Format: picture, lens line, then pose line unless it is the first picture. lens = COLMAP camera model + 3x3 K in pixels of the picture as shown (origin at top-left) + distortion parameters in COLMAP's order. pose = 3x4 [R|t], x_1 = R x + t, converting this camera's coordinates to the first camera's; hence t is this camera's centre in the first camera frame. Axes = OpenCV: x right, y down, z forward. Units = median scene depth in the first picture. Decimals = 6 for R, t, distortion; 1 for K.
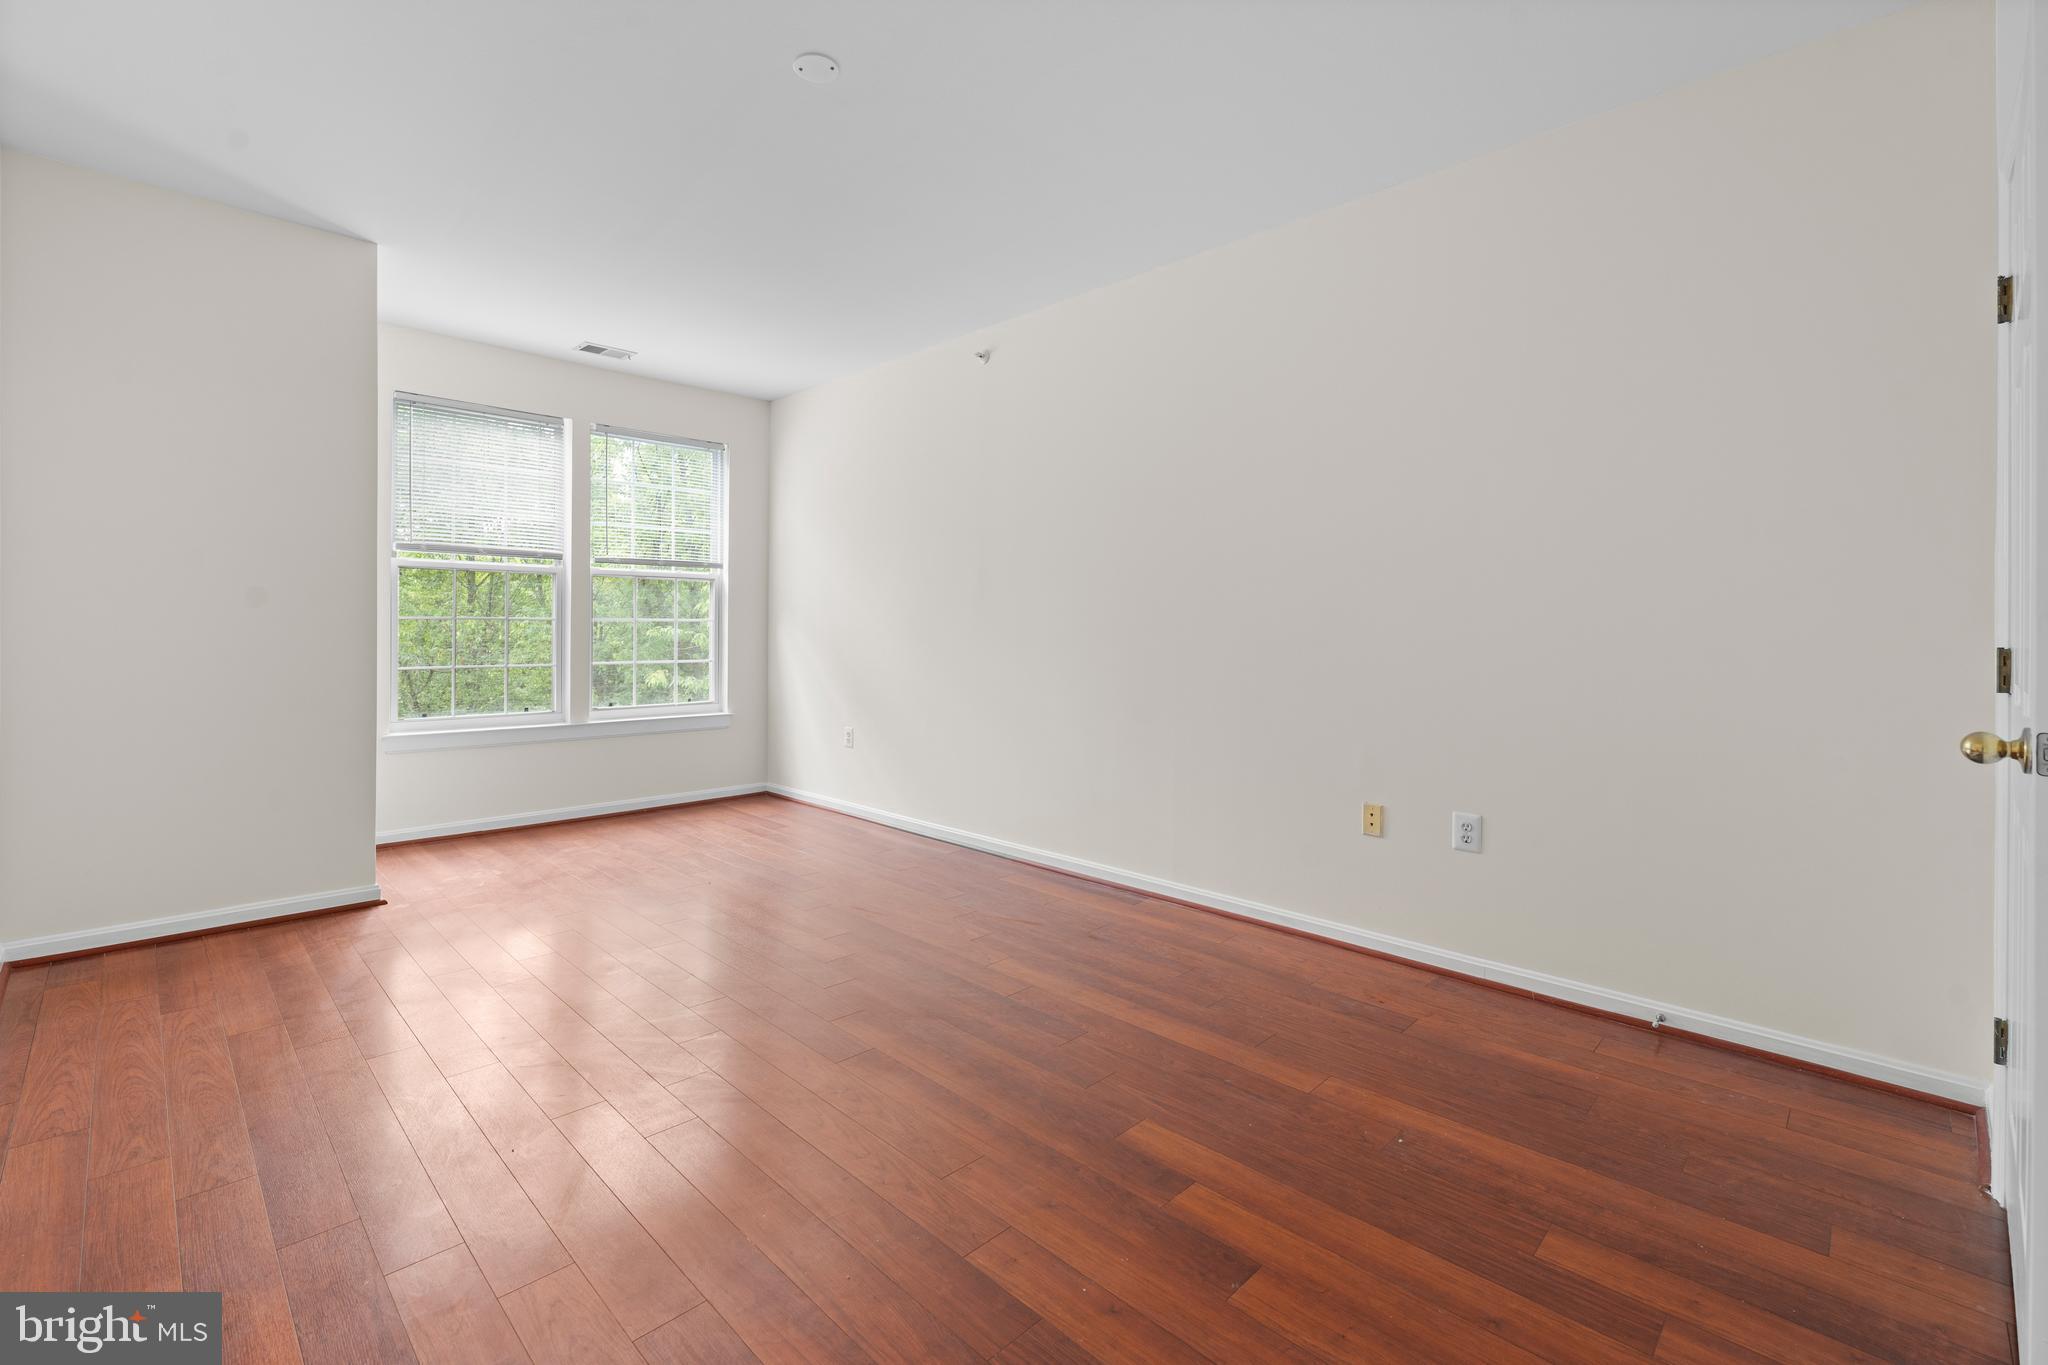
lens RADIAL K [[893.1, 0, 1019.2], [0, 893.1, 628.7], [0, 0, 1]] dist [-0.001065, -0.000556]
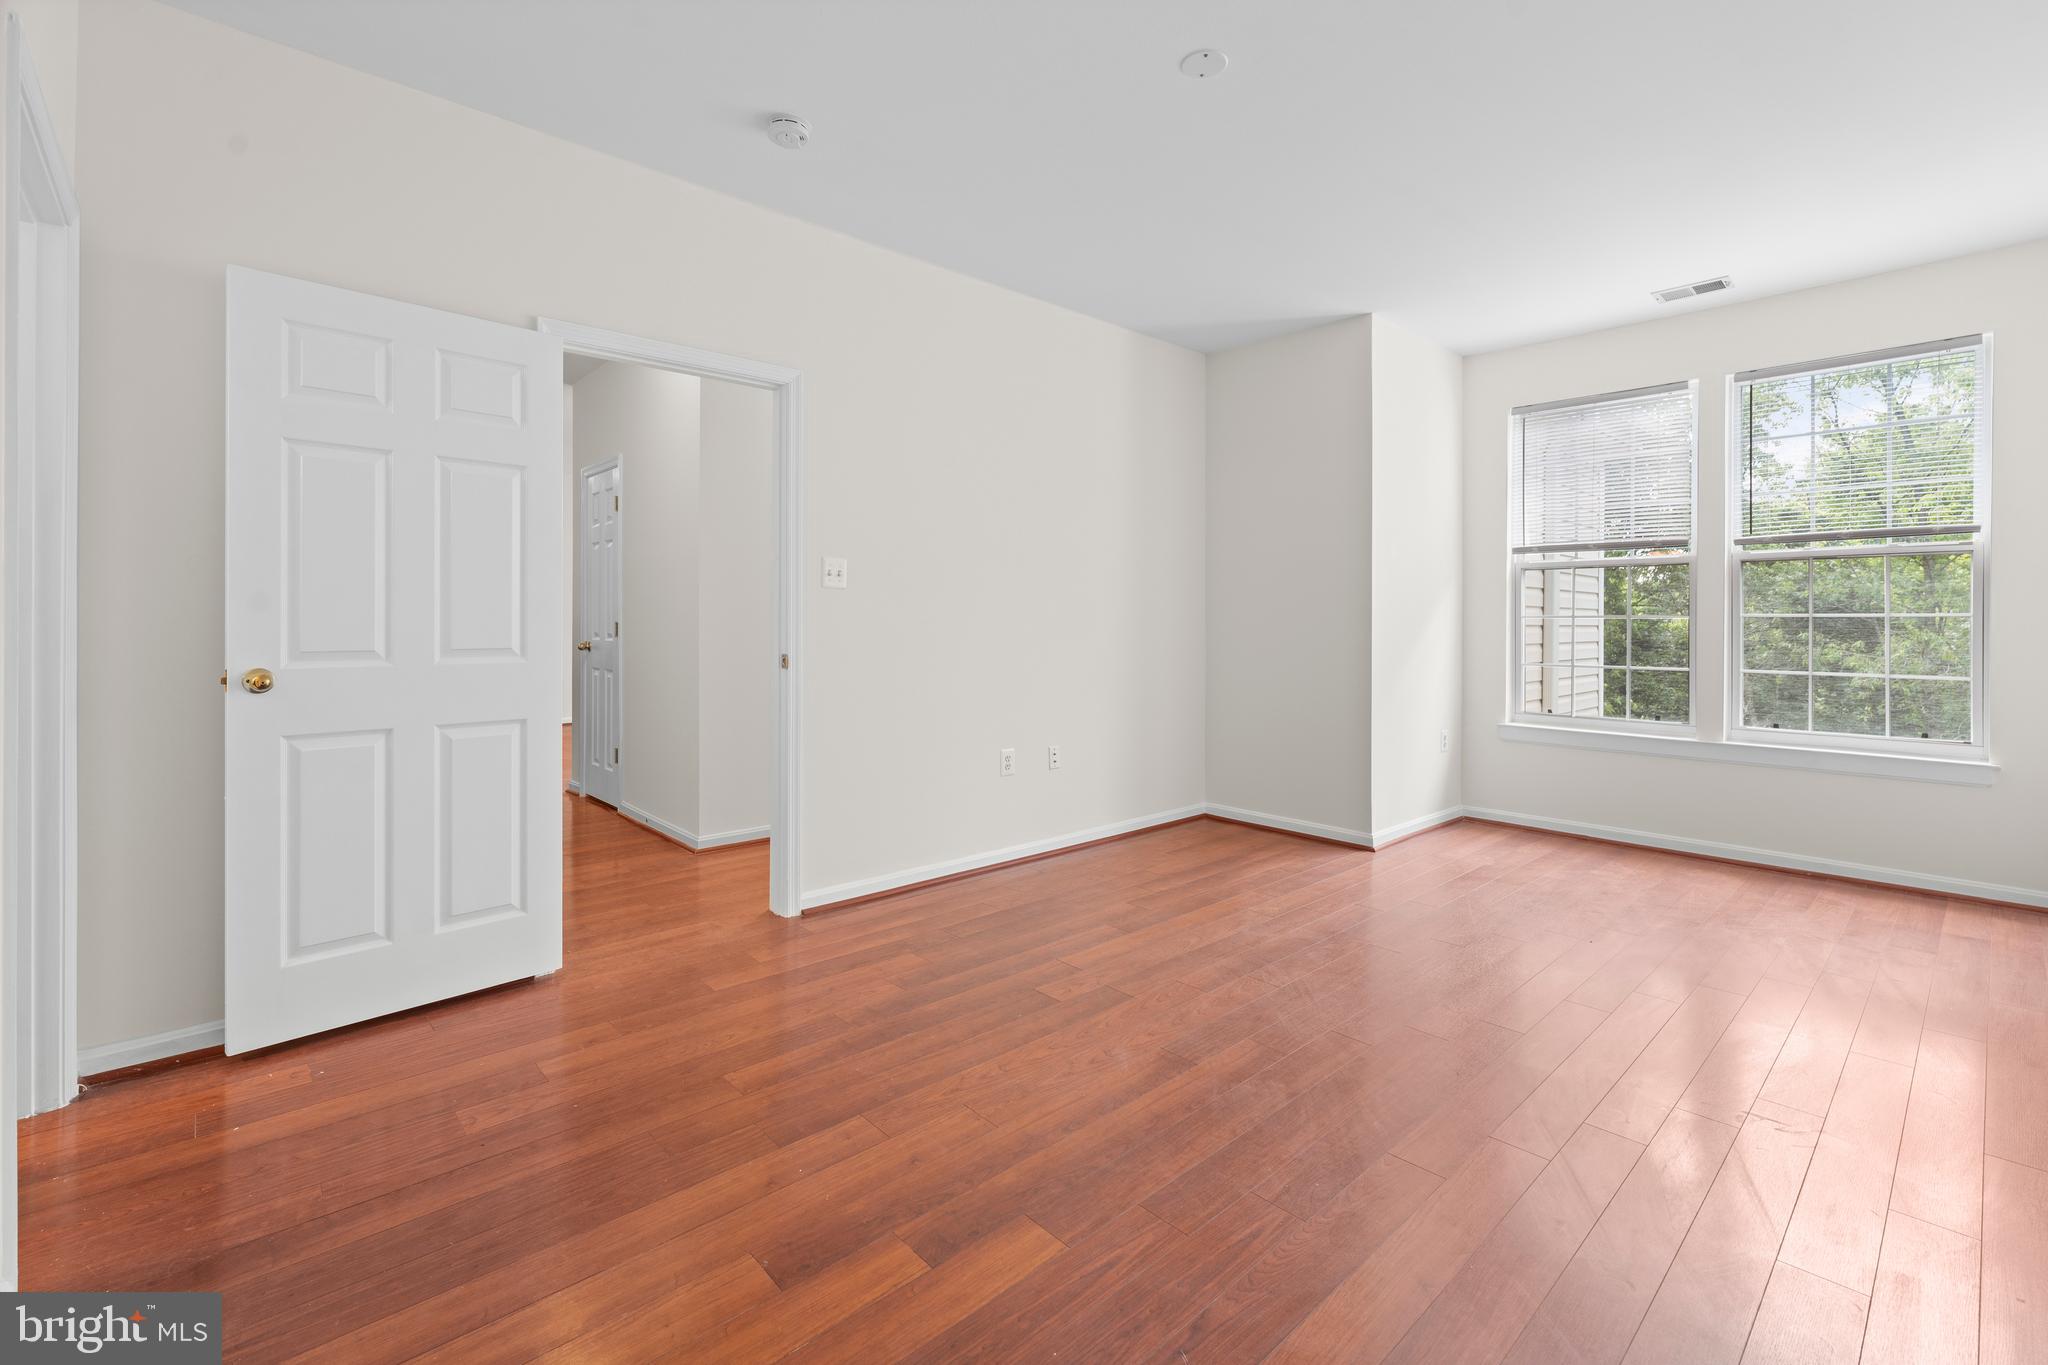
lens RADIAL K [[893.1, 0, 1019.2], [0, 893.1, 628.7], [0, 0, 1]] dist [-0.001065, -0.000556]
pose [[-0.049366, 0.001664, -0.998779, 0.951229], [-0.003884, 0.999991, 0.001858, 0.004953], [0.998773, 0.003971, -0.049359, 1.021164]]
